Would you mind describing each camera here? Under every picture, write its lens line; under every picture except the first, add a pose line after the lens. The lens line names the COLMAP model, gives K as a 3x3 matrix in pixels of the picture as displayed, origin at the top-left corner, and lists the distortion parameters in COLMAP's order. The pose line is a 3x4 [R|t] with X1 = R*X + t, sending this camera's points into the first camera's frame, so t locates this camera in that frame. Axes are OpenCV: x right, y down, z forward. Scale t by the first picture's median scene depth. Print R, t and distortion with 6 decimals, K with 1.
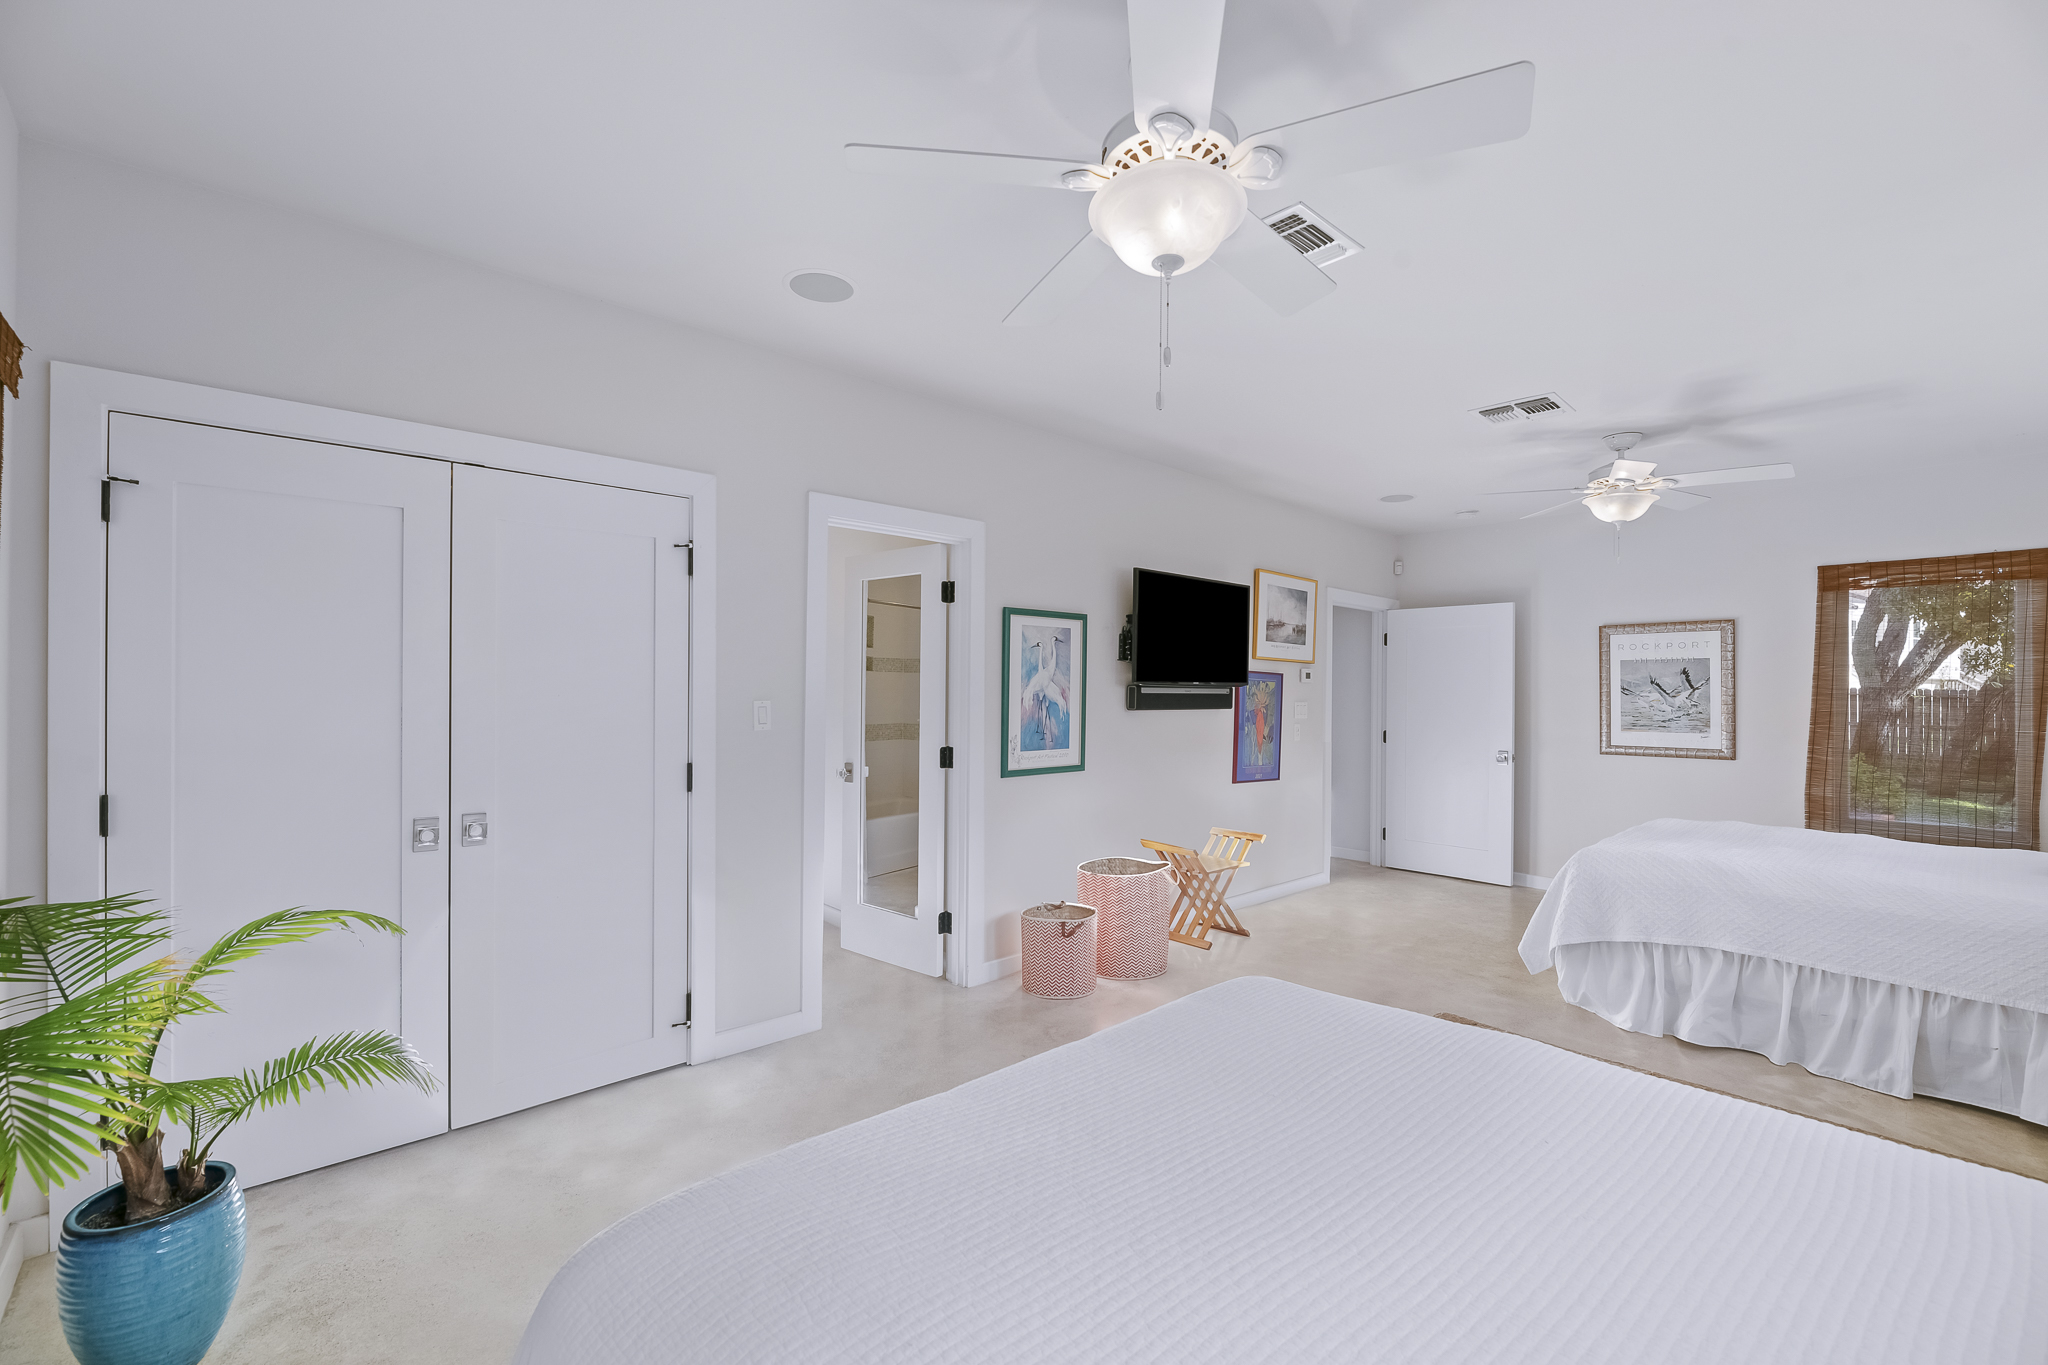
lens RADIAL K [[832.0, 0, 1014.7], [0, 832.0, 689.2], [0, 0, 1]] dist [-0.002378, -0.001994]
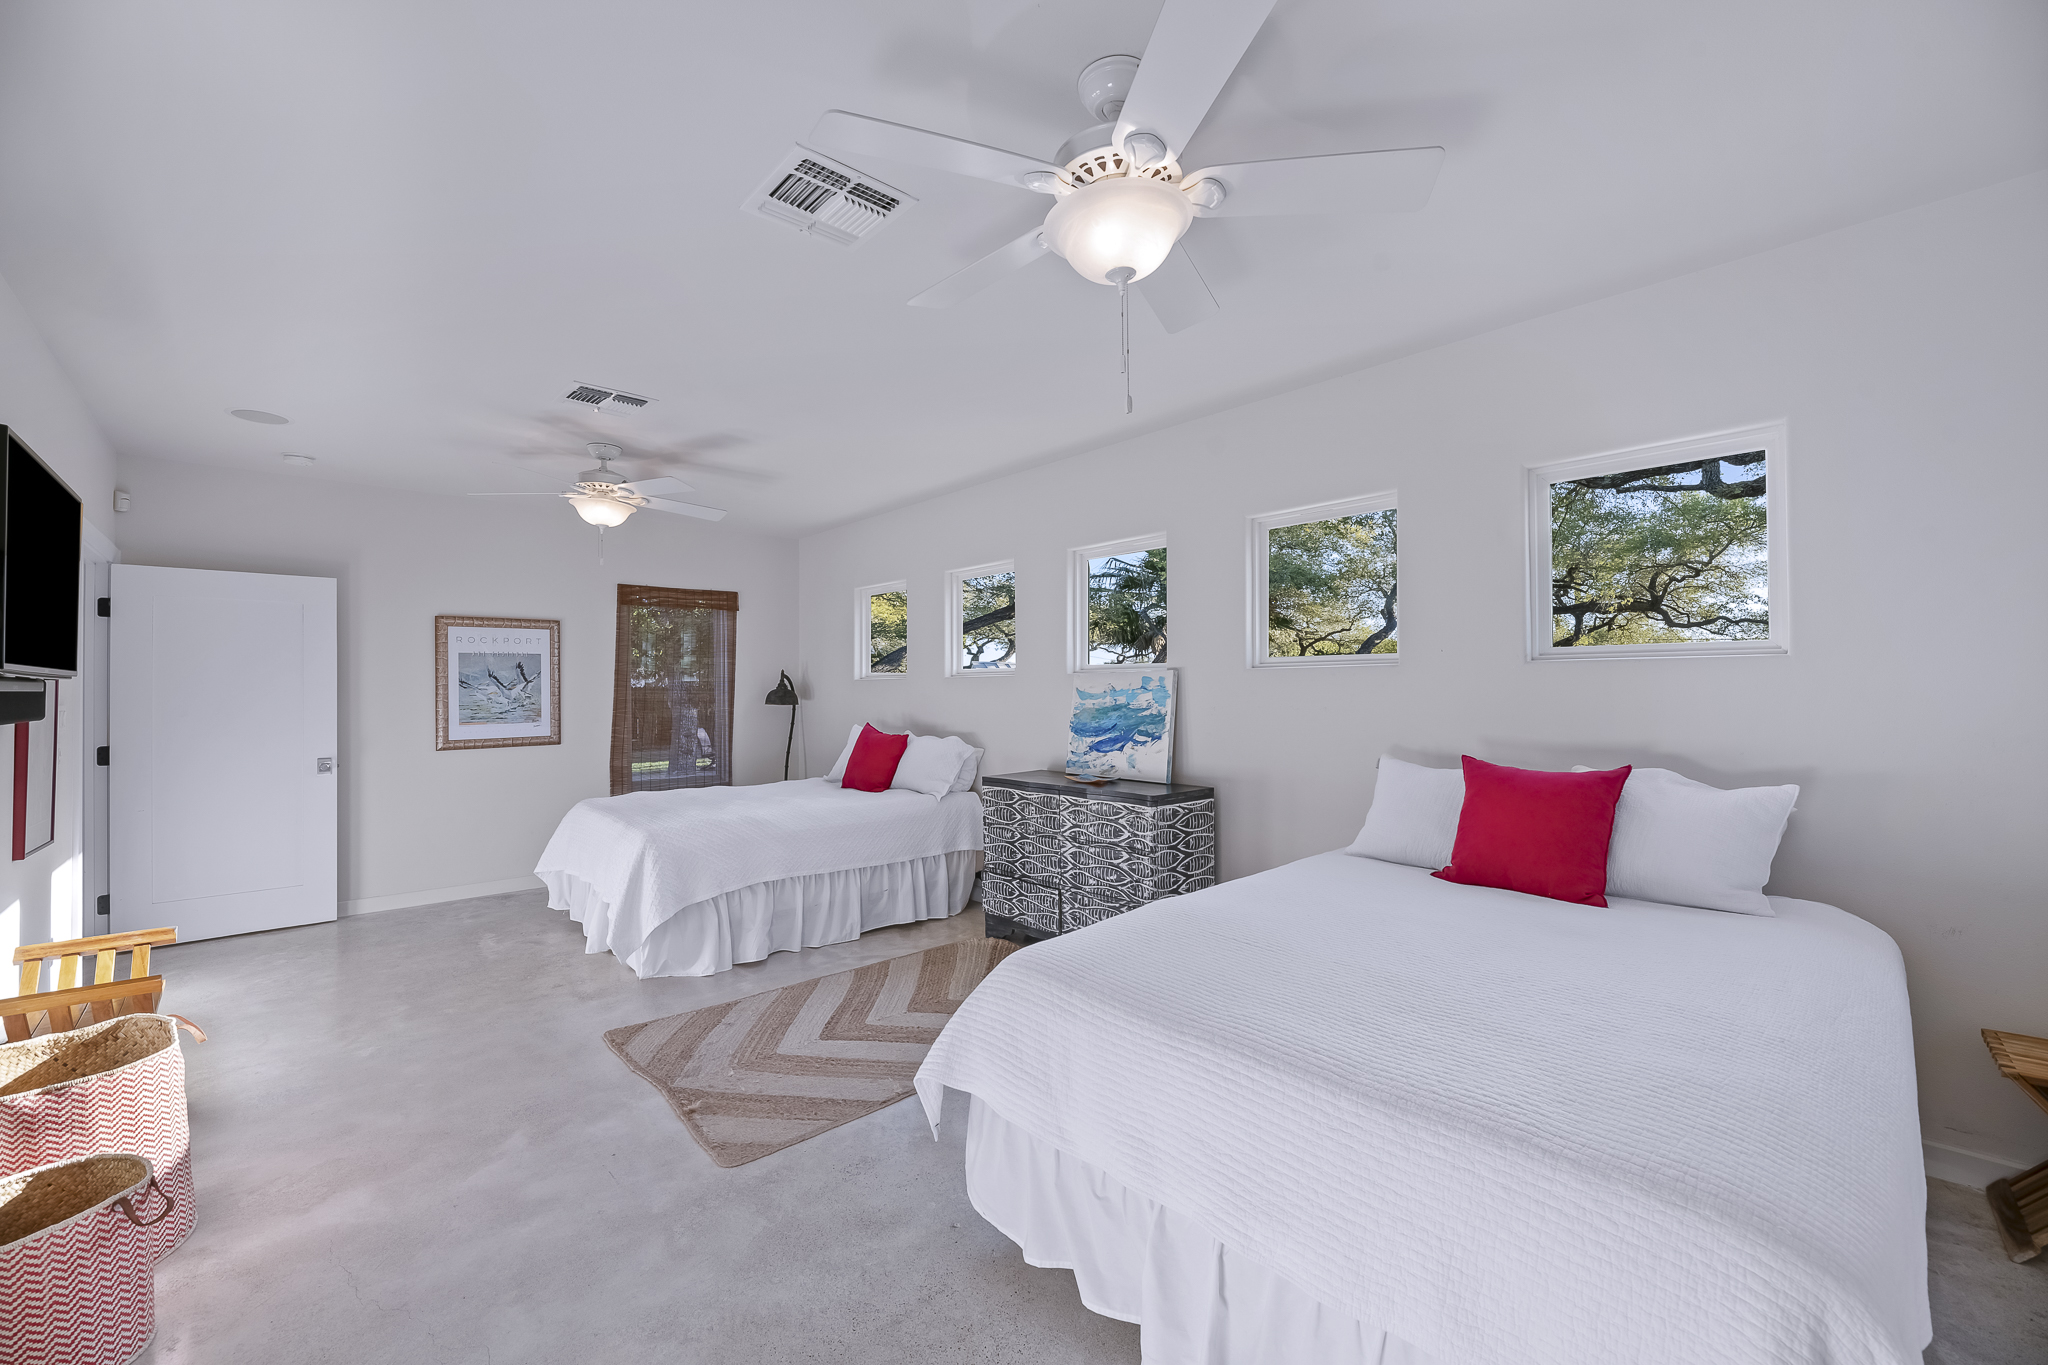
lens RADIAL K [[832.0, 0, 1034.4], [0, 832.0, 681.8], [0, 0, 1]] dist [-0.002378, -0.001994]
pose [[-0.007775, -0.002340, 0.999967, -0.271951], [0.003706, 0.999990, 0.002369, -0.000454], [-0.999963, 0.003724, -0.007767, 0.351040]]
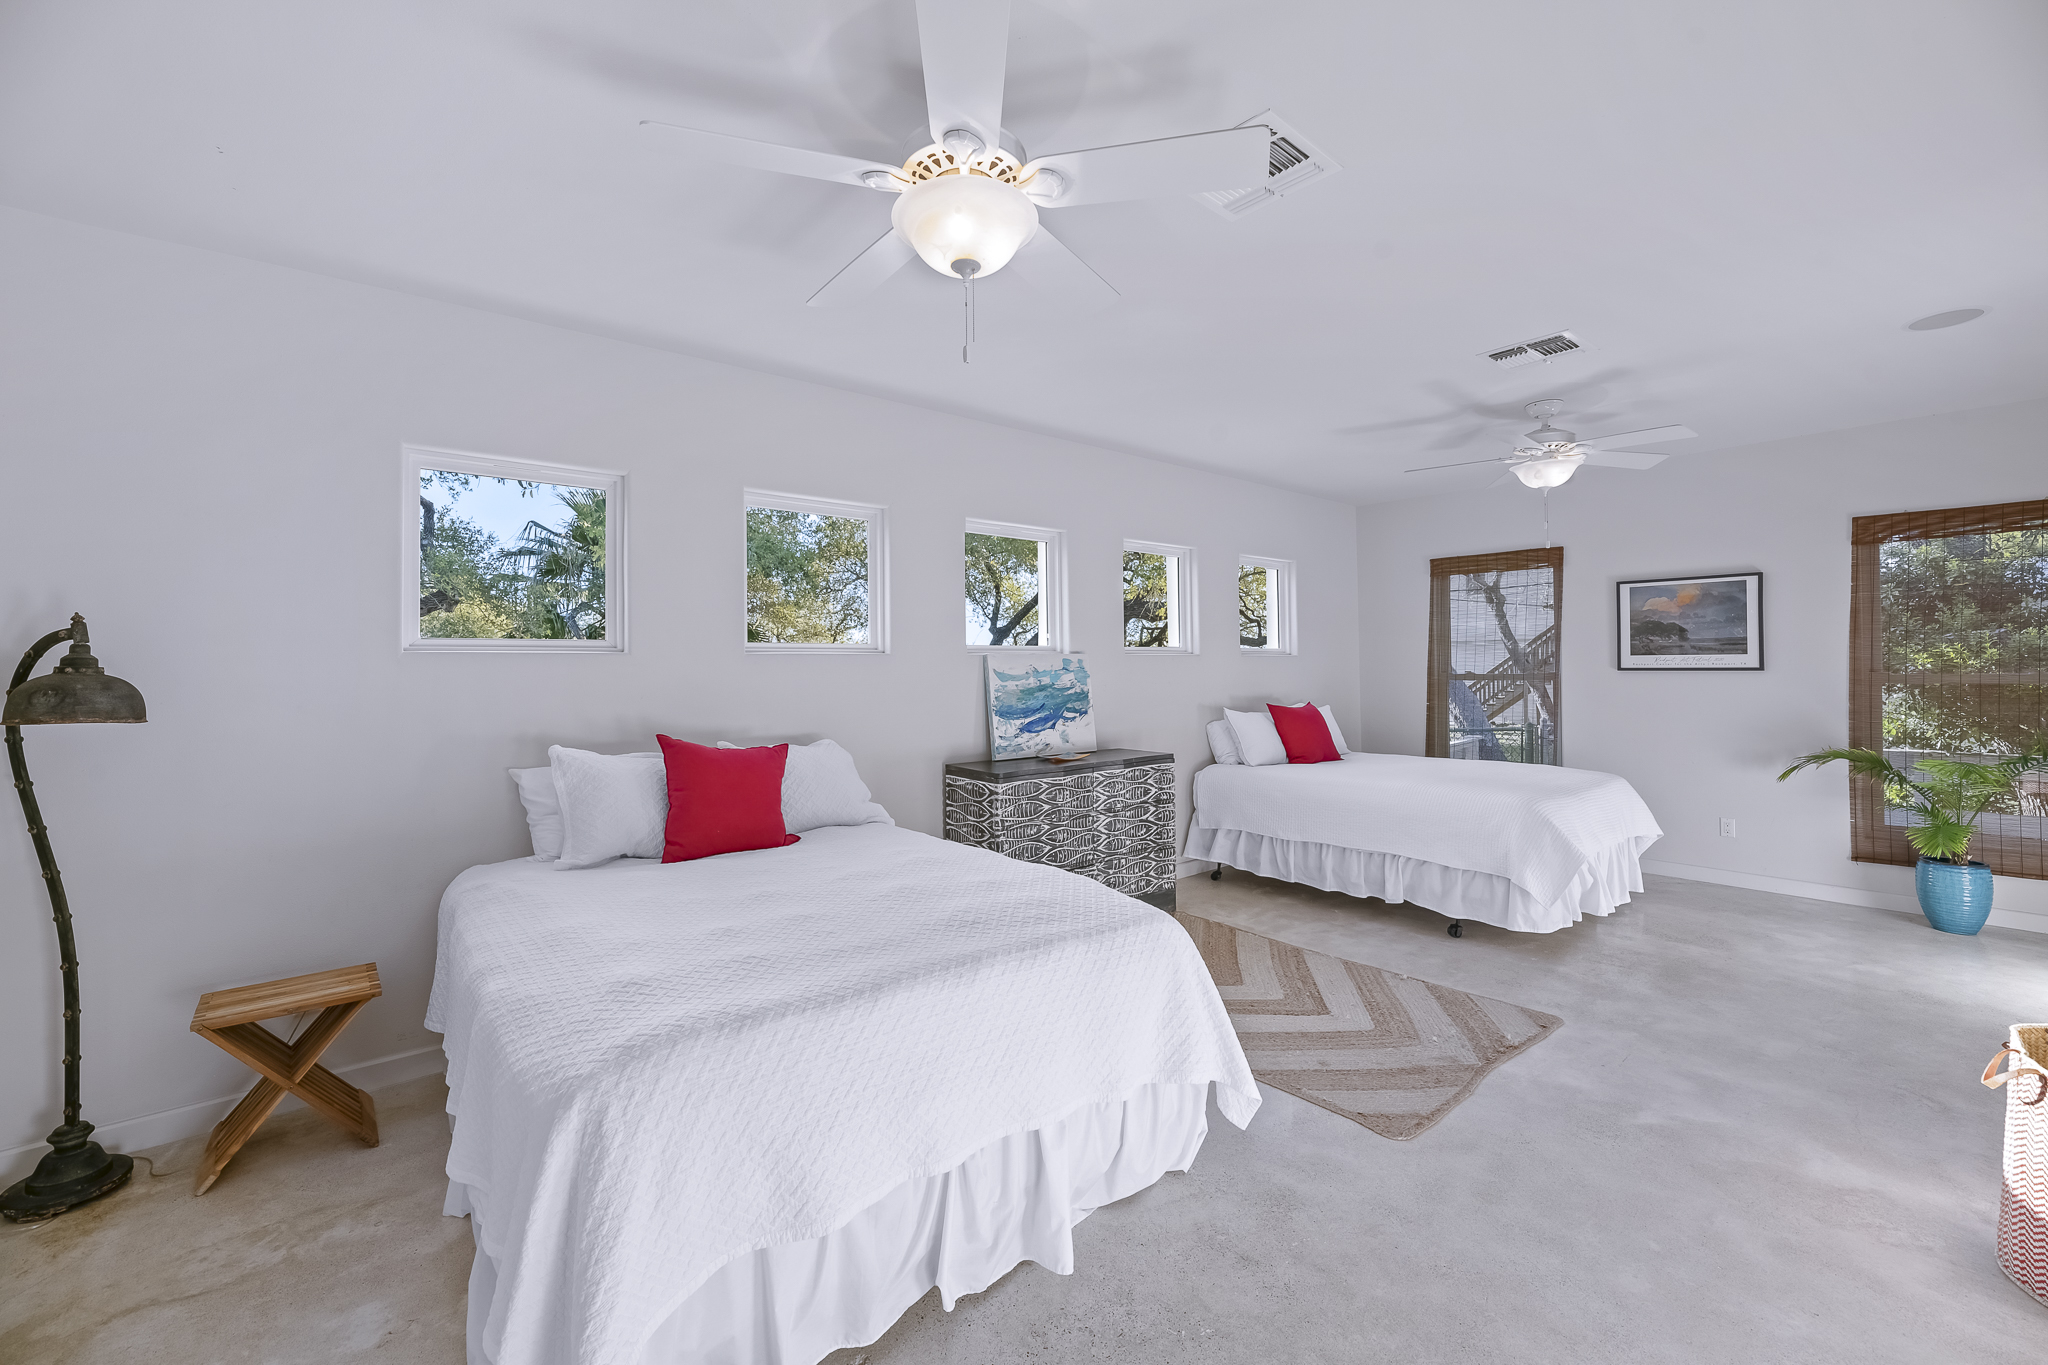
lens RADIAL K [[832.0, 0, 1036.0], [0, 832.0, 664.6], [0, 0, 1]] dist [-0.002378, -0.001994]
pose [[-0.999326, -0.002115, 0.036653, 0.524602], [-0.002357, 0.999976, -0.006580, 0.008858], [-0.036638, -0.006662, -0.999306, 1.119353]]
